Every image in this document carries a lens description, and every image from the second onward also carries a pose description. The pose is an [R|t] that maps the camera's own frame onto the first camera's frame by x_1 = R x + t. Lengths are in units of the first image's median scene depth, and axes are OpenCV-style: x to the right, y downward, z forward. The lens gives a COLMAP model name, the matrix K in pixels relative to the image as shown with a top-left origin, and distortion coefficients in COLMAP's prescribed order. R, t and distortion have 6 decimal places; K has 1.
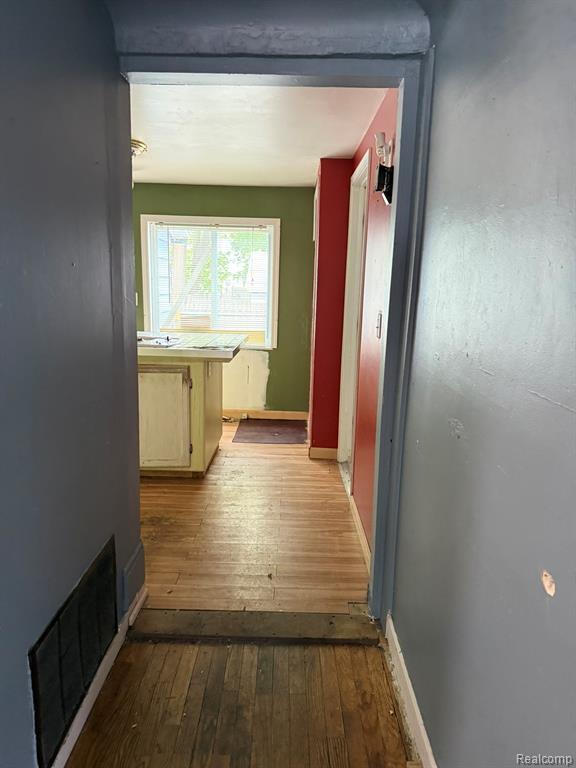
lens RADIAL K [[528.6, 0, 285.5], [0, 528.6, 380.7], [0, 0, 1]] dist [0.100373, -0.114565]
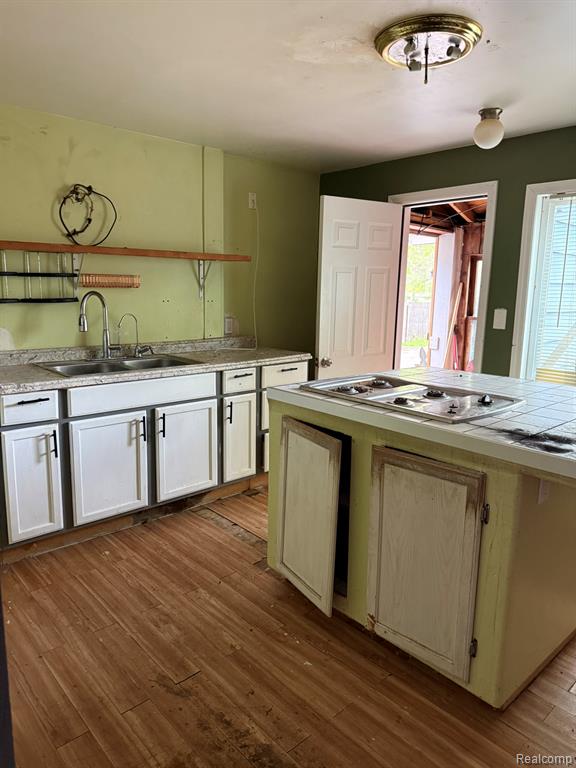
lens RADIAL K [[528.6, 0, 285.5], [0, 528.6, 380.7], [0, 0, 1]] dist [0.100373, -0.114565]
pose [[0.687108, 0.116817, -0.717102, 0.020618], [-0.131734, 0.990661, 0.035156, -0.101015], [0.714513, 0.070311, 0.696081, 0.551303]]
